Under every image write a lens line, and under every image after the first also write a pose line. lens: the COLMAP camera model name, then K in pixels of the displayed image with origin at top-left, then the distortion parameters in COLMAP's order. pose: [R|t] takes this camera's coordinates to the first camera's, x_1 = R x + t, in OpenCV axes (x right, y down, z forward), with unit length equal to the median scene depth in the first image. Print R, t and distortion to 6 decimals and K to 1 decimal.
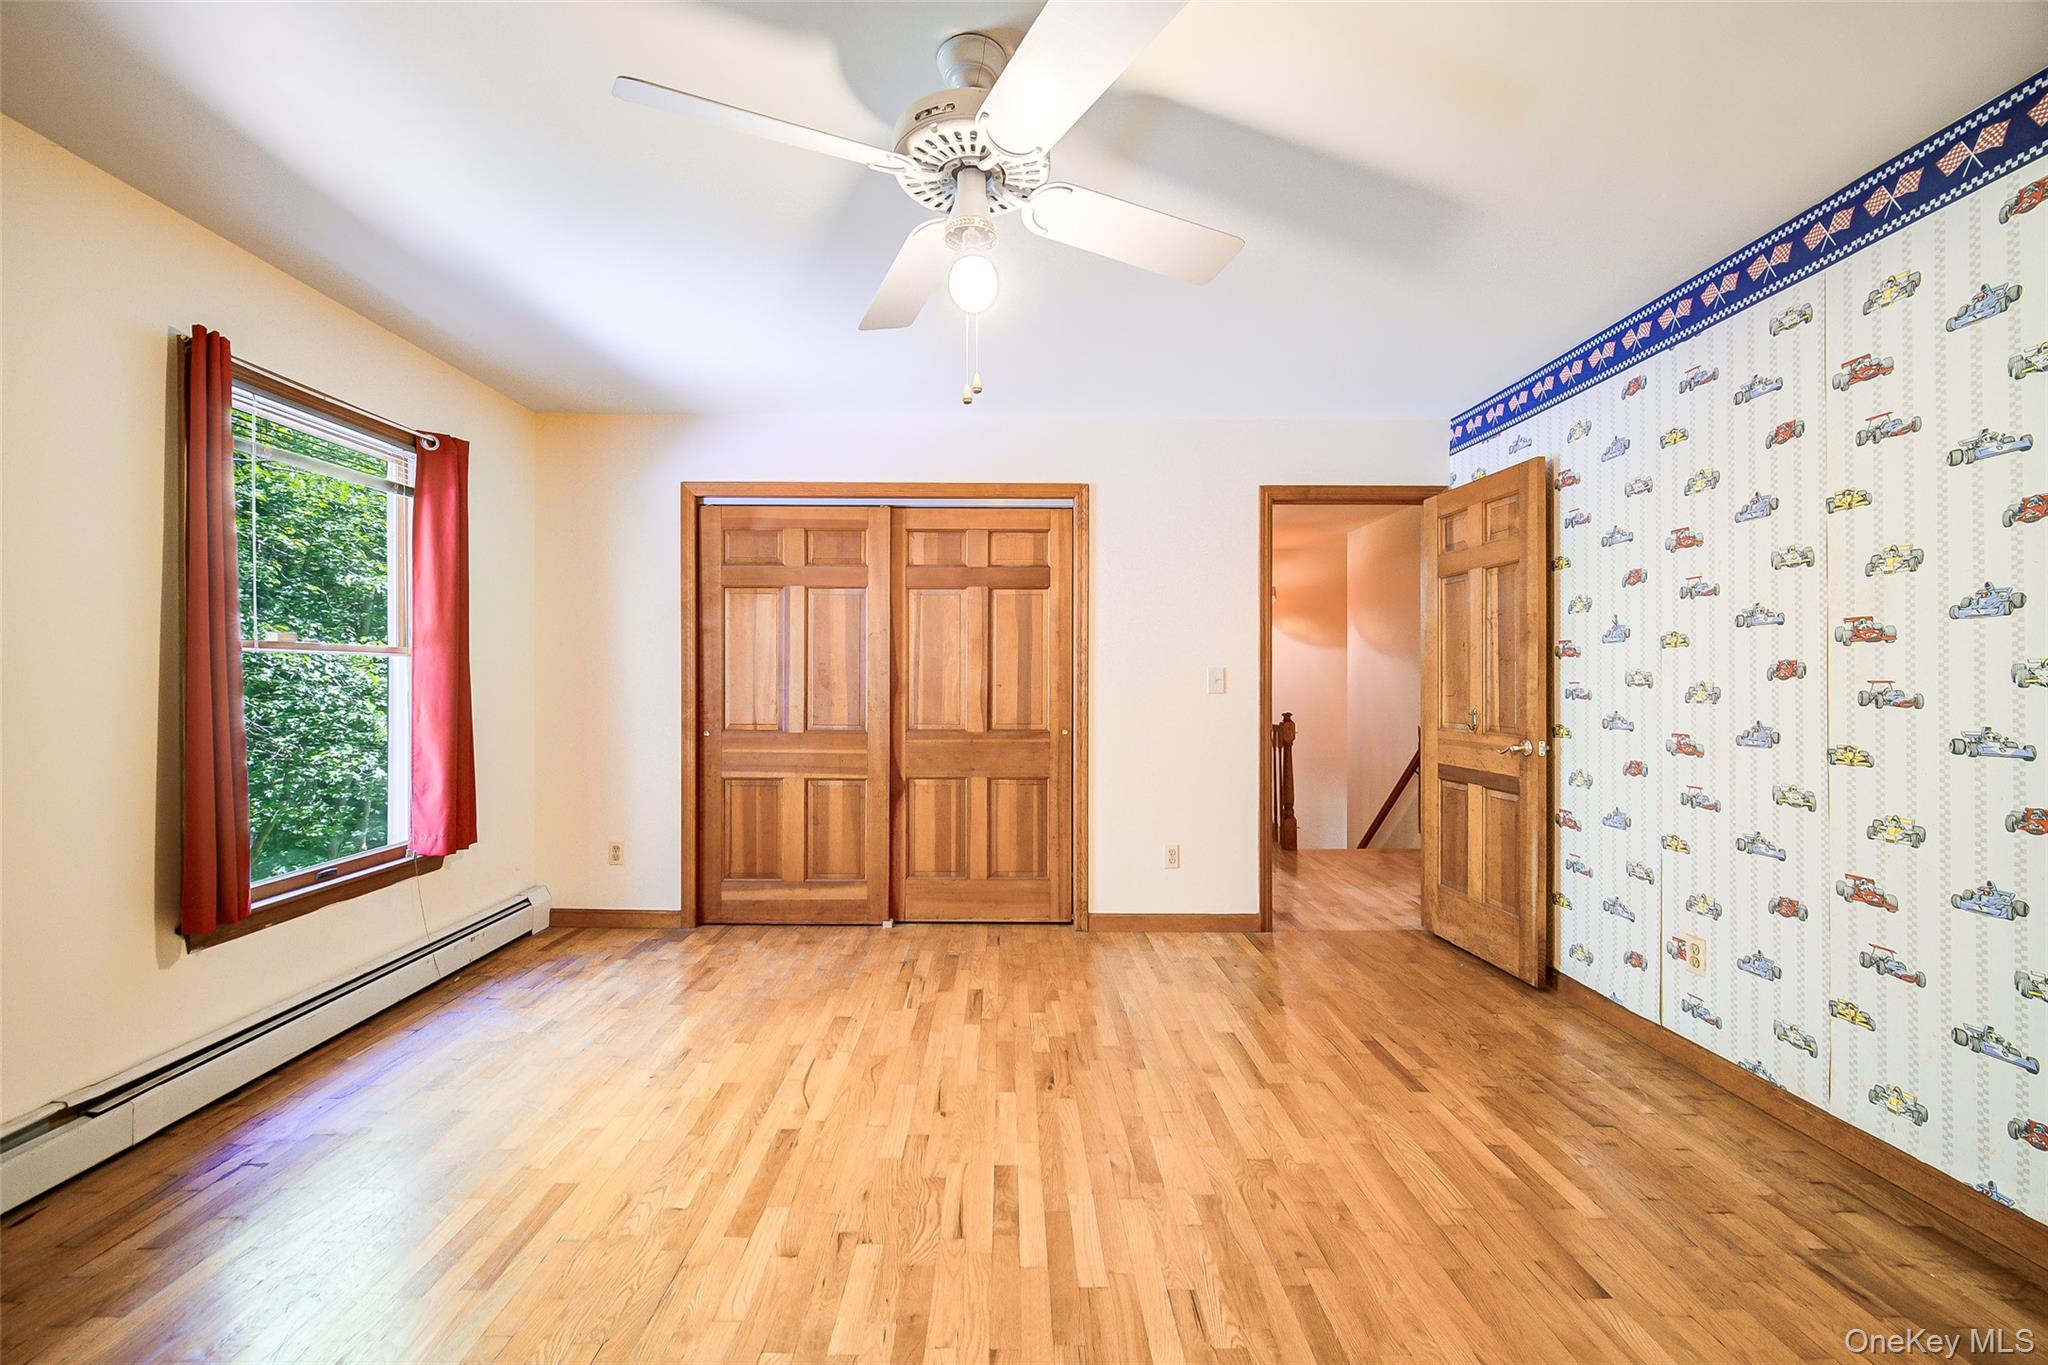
lens RADIAL K [[828.5, 0, 1008.0], [0, 828.5, 681.6], [0, 0, 1]] dist [0.001154, -0.000202]
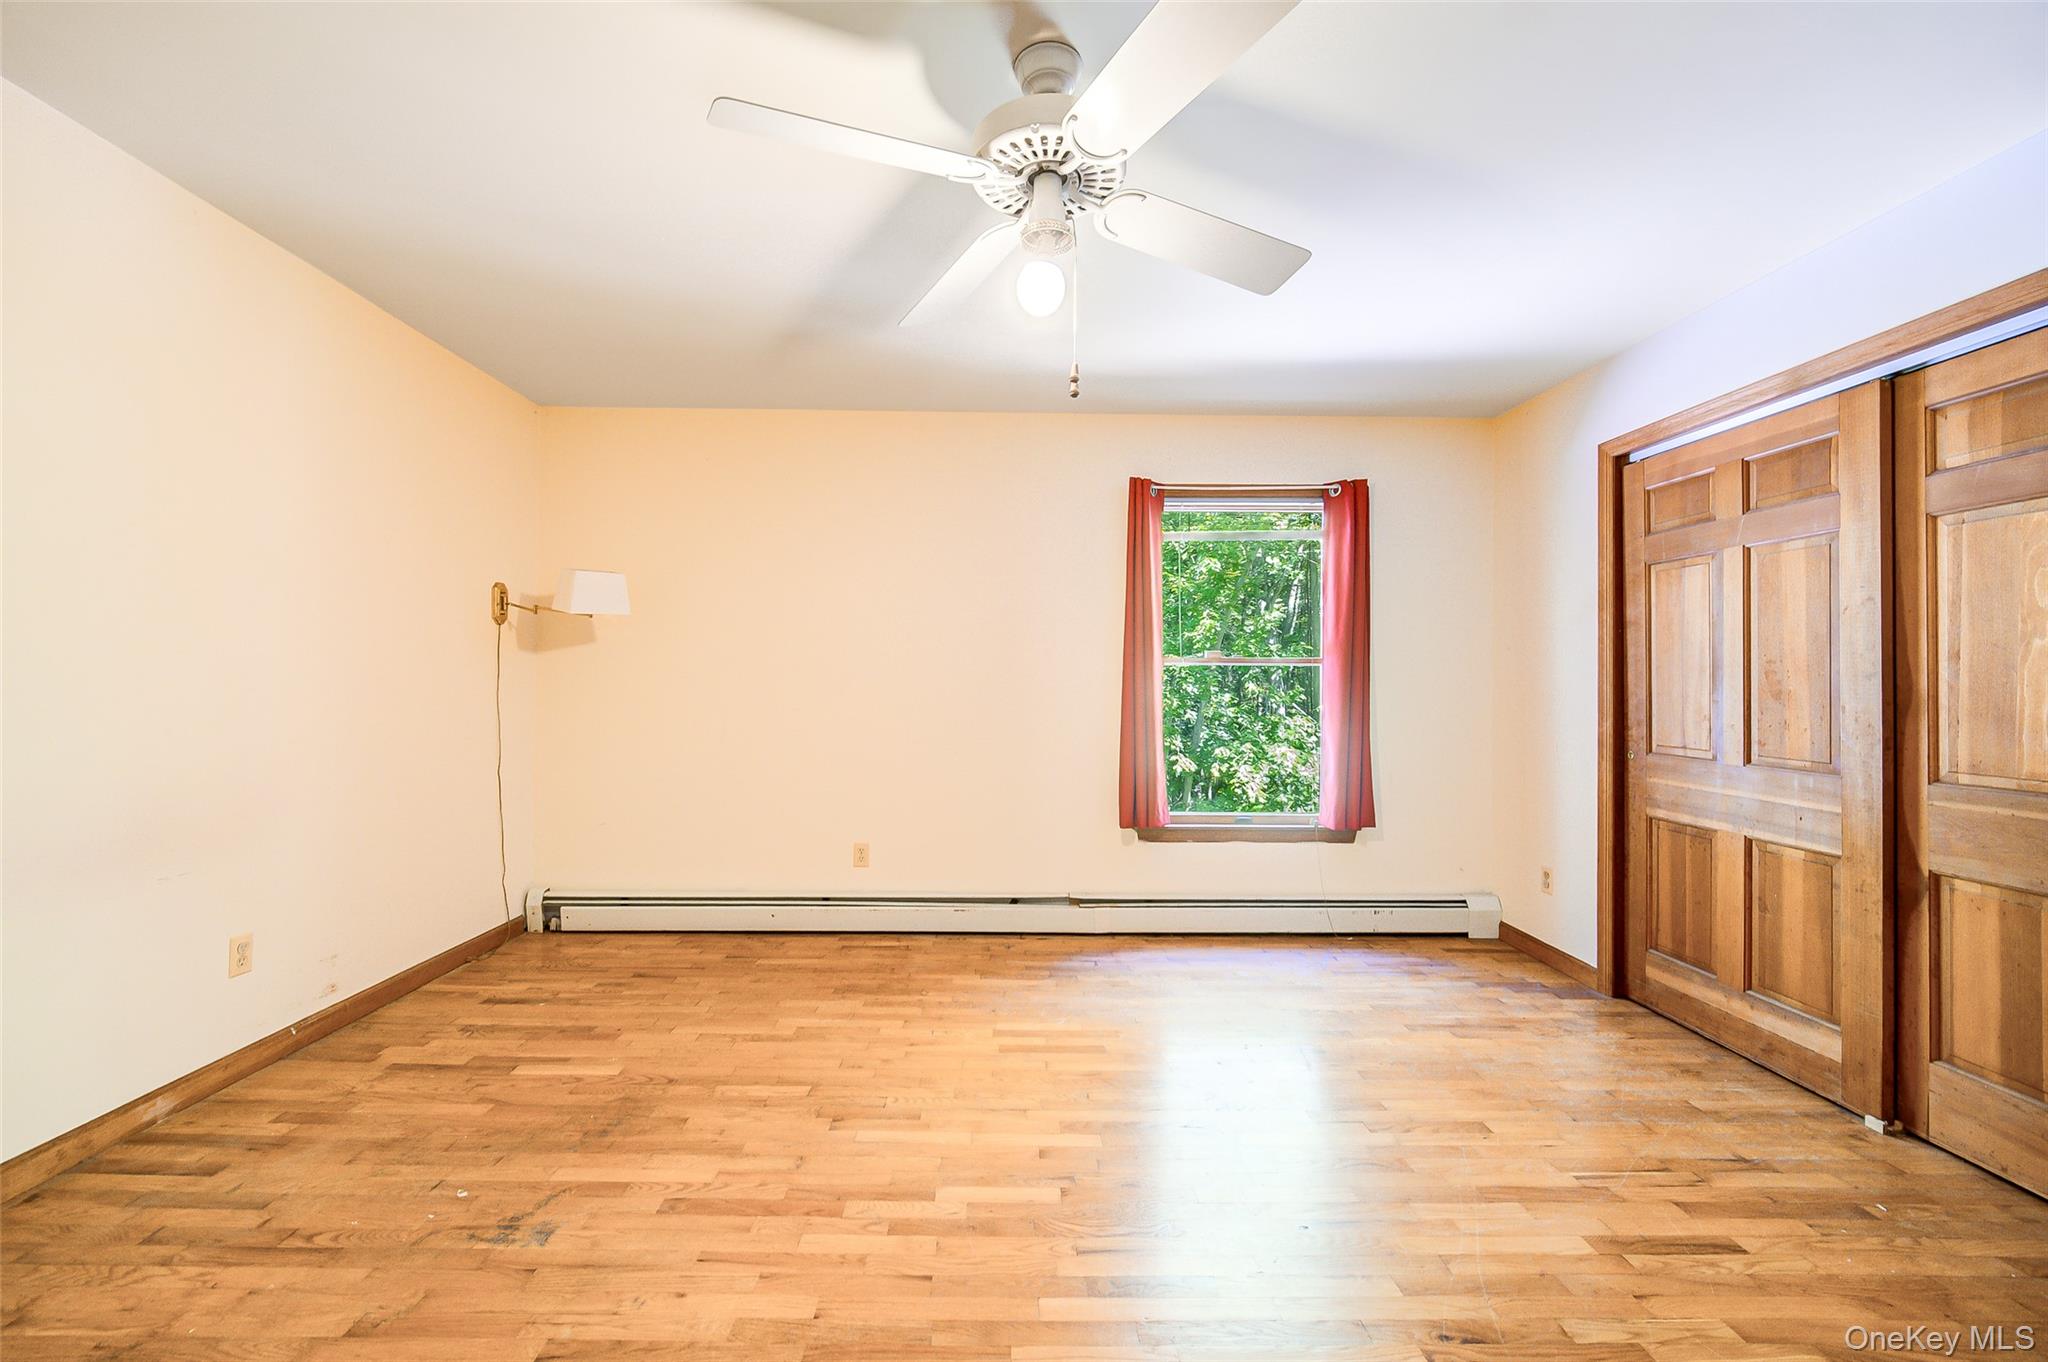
lens RADIAL K [[827.6, 0, 1005.5], [0, 827.6, 675.9], [0, 0, 1]] dist [0.006687, 0.000269]
pose [[0.013836, -0.008478, -0.999868, 0.414524], [-0.010993, 0.999902, -0.008631, 0.001358], [0.999844, 0.011111, 0.013741, 0.400889]]
